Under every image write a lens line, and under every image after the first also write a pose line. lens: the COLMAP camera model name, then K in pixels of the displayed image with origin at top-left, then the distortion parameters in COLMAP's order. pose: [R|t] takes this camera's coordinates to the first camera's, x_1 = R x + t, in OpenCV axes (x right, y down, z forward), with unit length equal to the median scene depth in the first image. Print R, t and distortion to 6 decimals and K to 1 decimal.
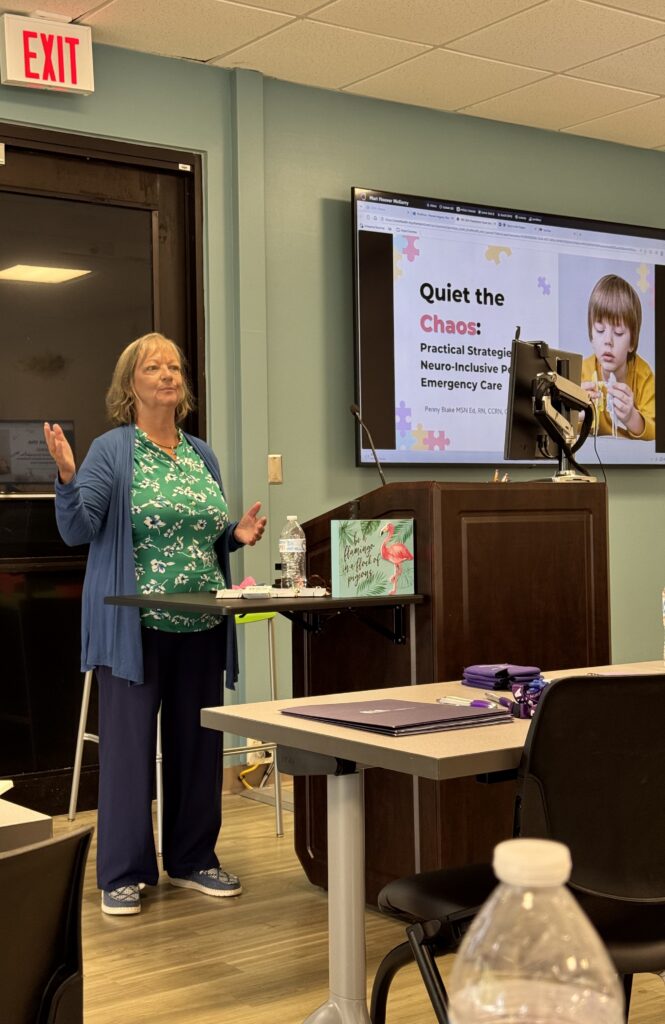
lens RADIAL K [[1444.2, 0, 287.3], [0, 1444.2, 536.4], [0, 0, 1]] dist [0.077706, 0.000000]
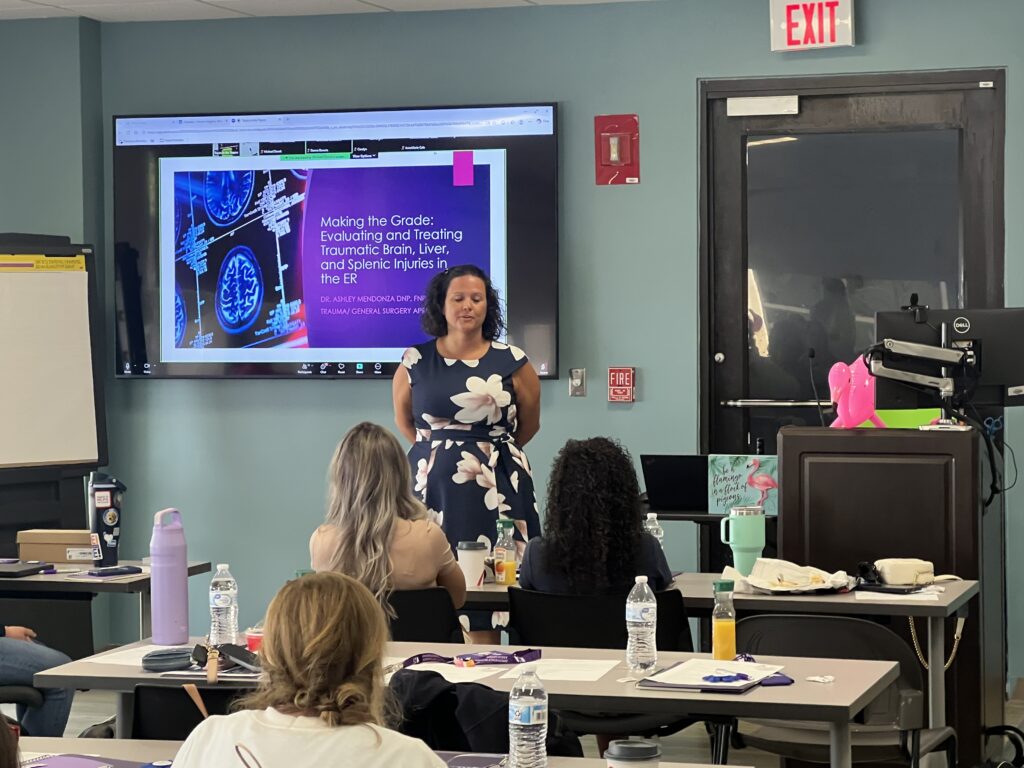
lens RADIAL K [[2627.0, 0, 537.8], [0, 2627.0, 410.7], [0, 0, 1]] dist [0.175566, 0.000000]
pose [[0.615722, 0.045840, -0.786629, 1.323112], [-0.014610, 0.998799, 0.046768, -0.117108], [0.787828, -0.017303, 0.615653, -0.438539]]
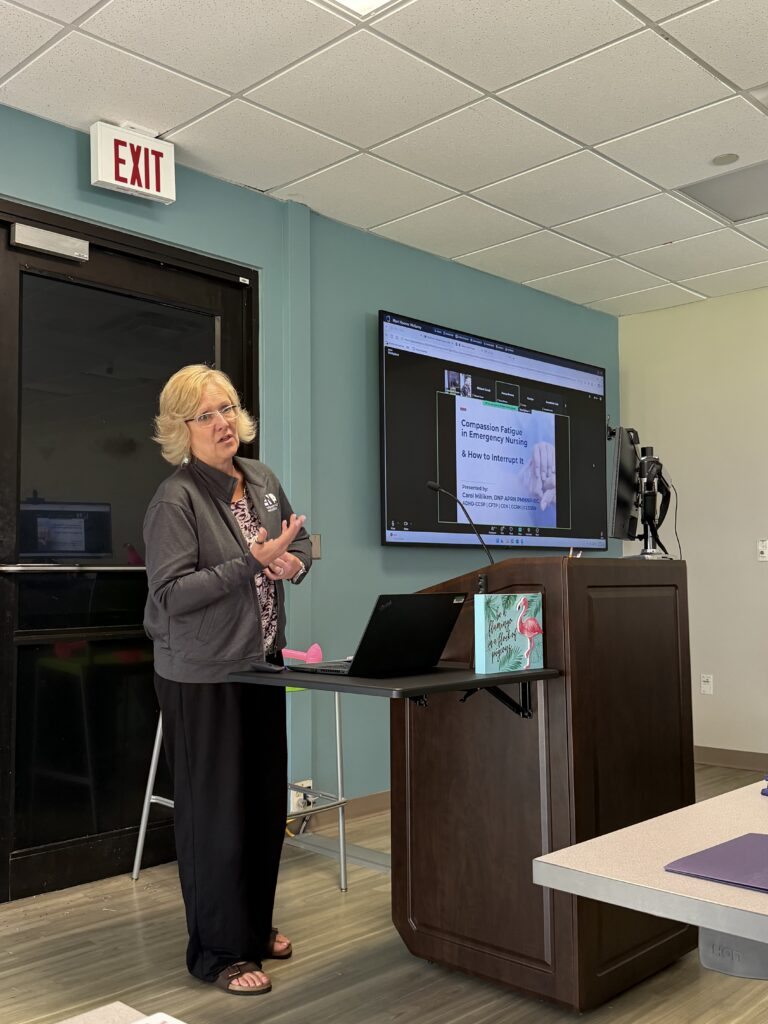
lens RADIAL K [[994.2, 0, 388.7], [0, 994.2, 525.8], [0, 0, 1]] dist [0.032460, 0.000000]
pose [[0.981996, 0.016889, 0.188148, -0.112592], [-0.002698, 0.997148, -0.075426, -0.004741], [-0.188885, 0.073561, 0.979240, 0.250104]]
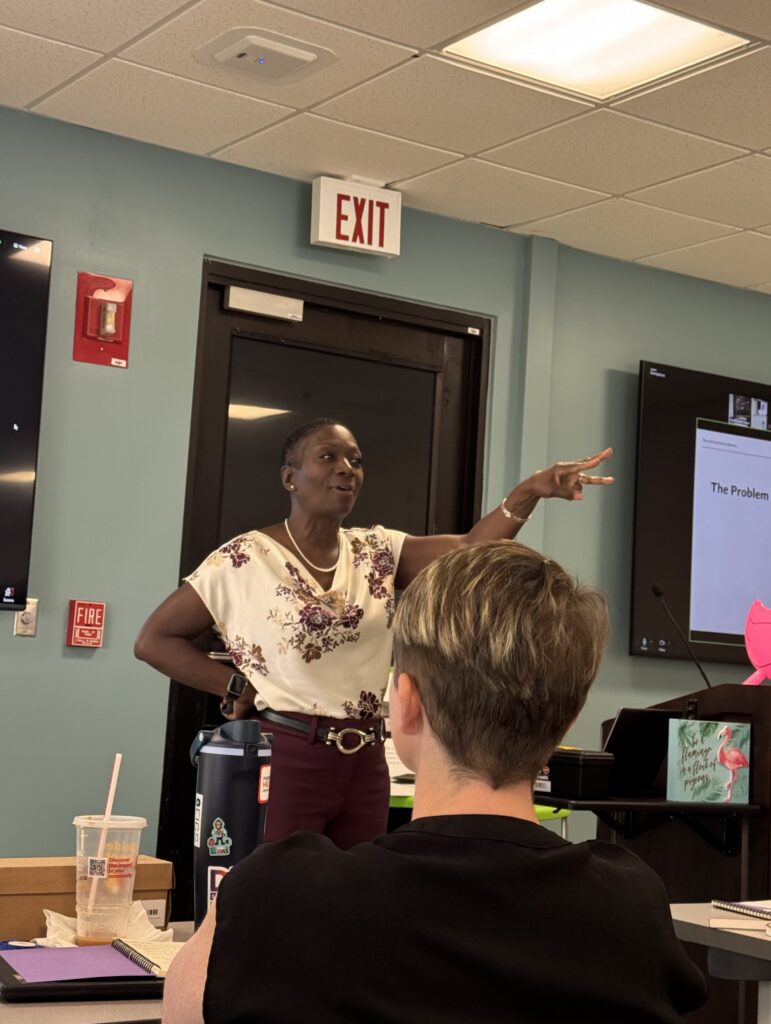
lens RADIAL K [[1697.8, 0, 364.2], [0, 1697.8, 482.9], [0, 0, 1]] dist [0.124605, 0.000000]
pose [[0.996844, 0.071013, -0.035481, -0.104786], [-0.075071, 0.988601, -0.130505, -0.001965], [0.025809, 0.132756, 0.990813, -0.117220]]
